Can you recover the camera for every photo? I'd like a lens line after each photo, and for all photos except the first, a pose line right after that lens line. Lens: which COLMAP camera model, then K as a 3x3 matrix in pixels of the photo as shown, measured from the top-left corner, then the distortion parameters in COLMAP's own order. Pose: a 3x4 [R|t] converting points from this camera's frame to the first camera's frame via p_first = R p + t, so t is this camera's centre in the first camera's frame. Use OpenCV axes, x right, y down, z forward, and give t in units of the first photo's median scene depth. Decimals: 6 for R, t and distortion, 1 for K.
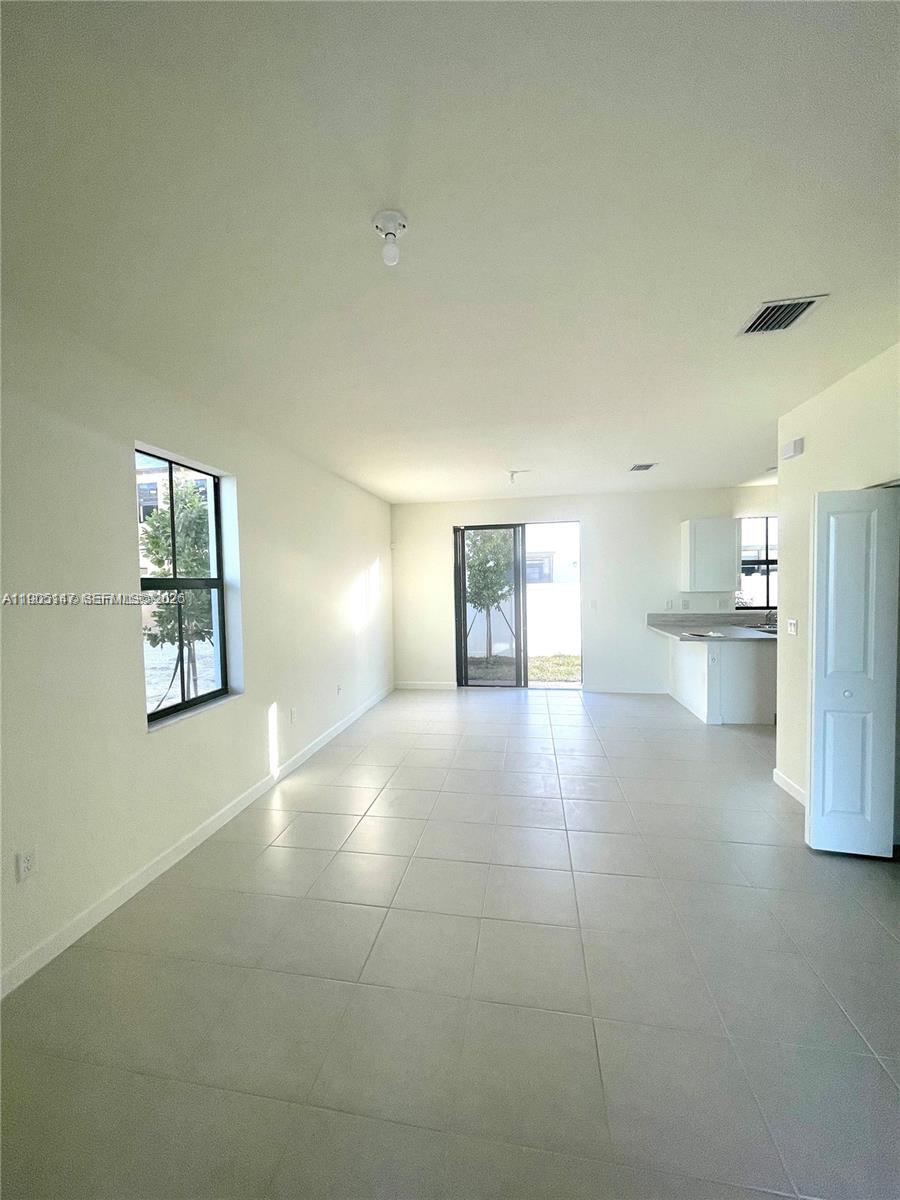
lens RADIAL K [[486.5, 0, 442.5], [0, 486.5, 606.5], [0, 0, 1]] dist [0.000918, -0.000205]
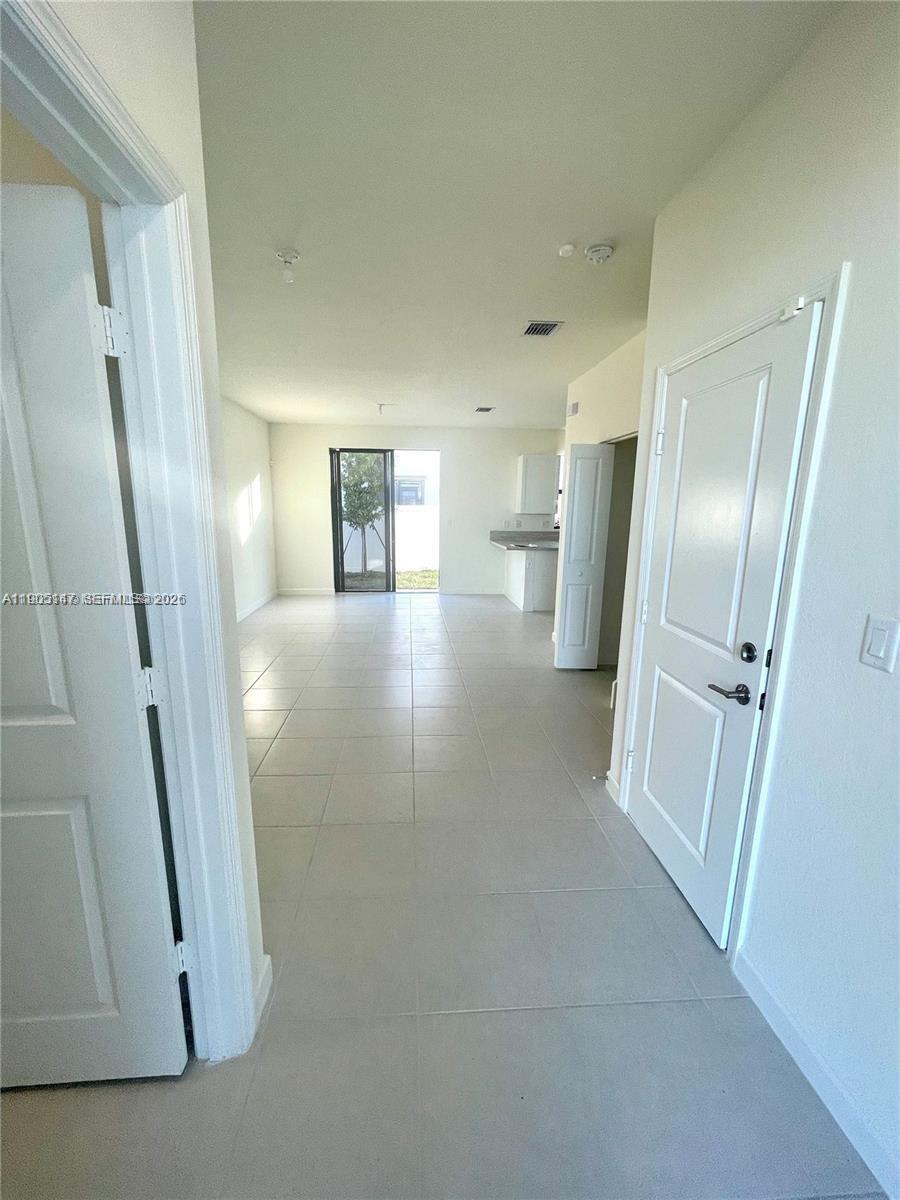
lens RADIAL K [[486.5, 0, 442.5], [0, 486.5, 606.5], [0, 0, 1]] dist [0.000918, -0.000205]
pose [[0.969337, -0.017977, 0.245077, -0.005788], [-0.019789, 0.988371, 0.150771, 0.018224], [-0.244937, -0.150998, 0.957708, -0.165559]]
